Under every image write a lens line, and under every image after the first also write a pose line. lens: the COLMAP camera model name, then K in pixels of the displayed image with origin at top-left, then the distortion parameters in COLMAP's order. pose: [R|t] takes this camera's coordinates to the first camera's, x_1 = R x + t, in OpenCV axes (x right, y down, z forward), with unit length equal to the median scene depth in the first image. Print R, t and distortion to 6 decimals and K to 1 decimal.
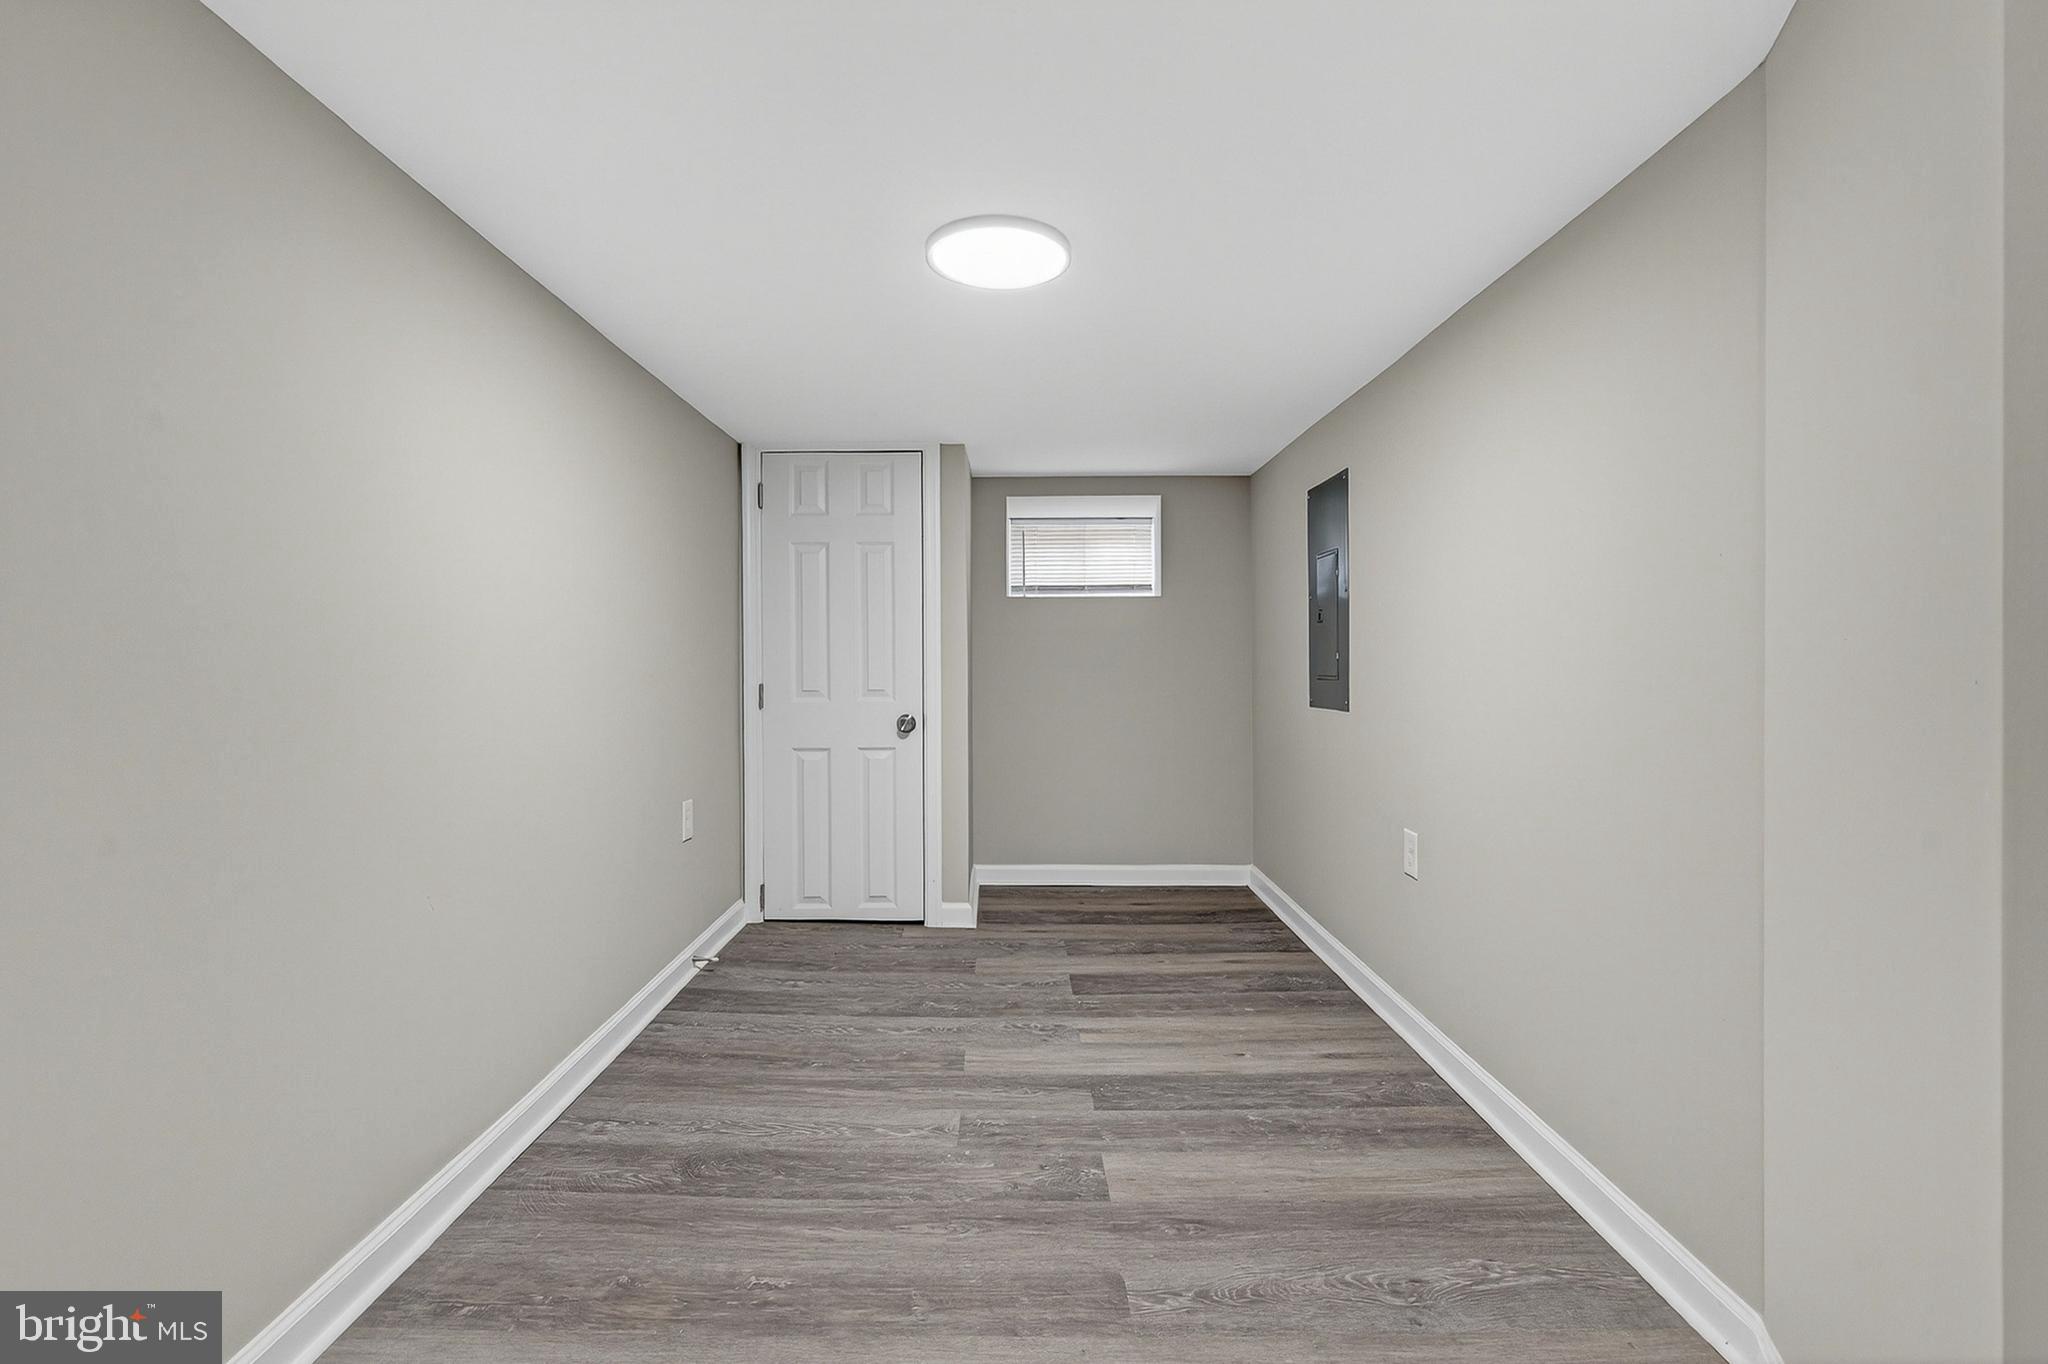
lens RADIAL K [[919.7, 0, 1024.0], [0, 919.7, 682.0], [0, 0, 1]] dist [-0.000657, -0.000123]
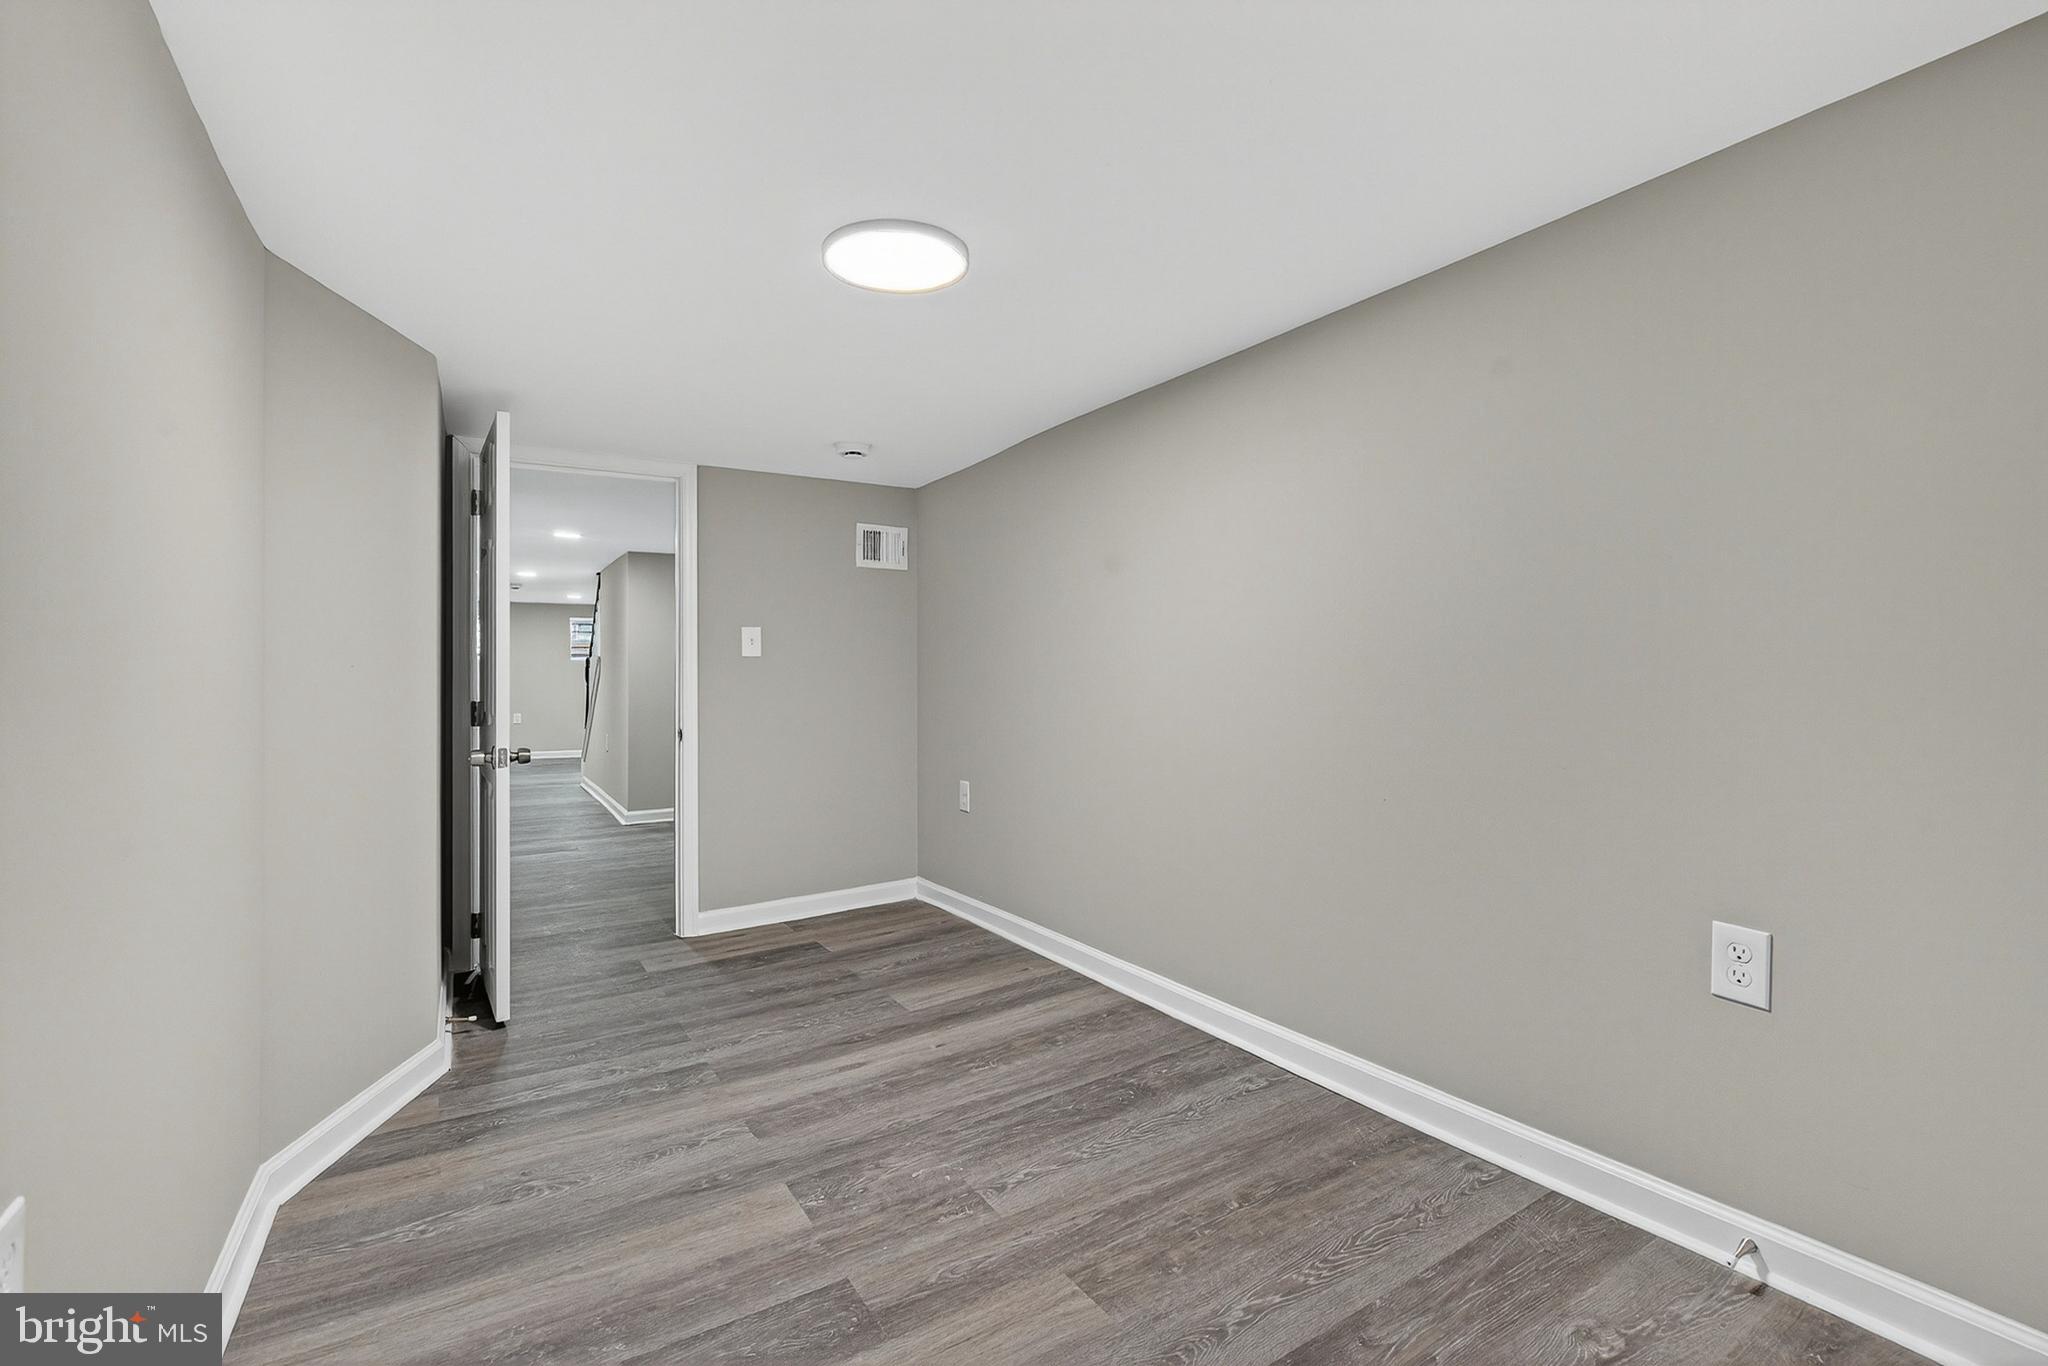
lens RADIAL K [[919.7, 0, 1024.0], [0, 919.7, 683.0], [0, 0, 1]] dist [-0.000657, -0.000123]
pose [[-0.856712, 0.020196, -0.515399, 0.369779], [0.004511, 0.999488, 0.031667, -0.039420], [0.515775, 0.024805, -0.856365, 1.921357]]
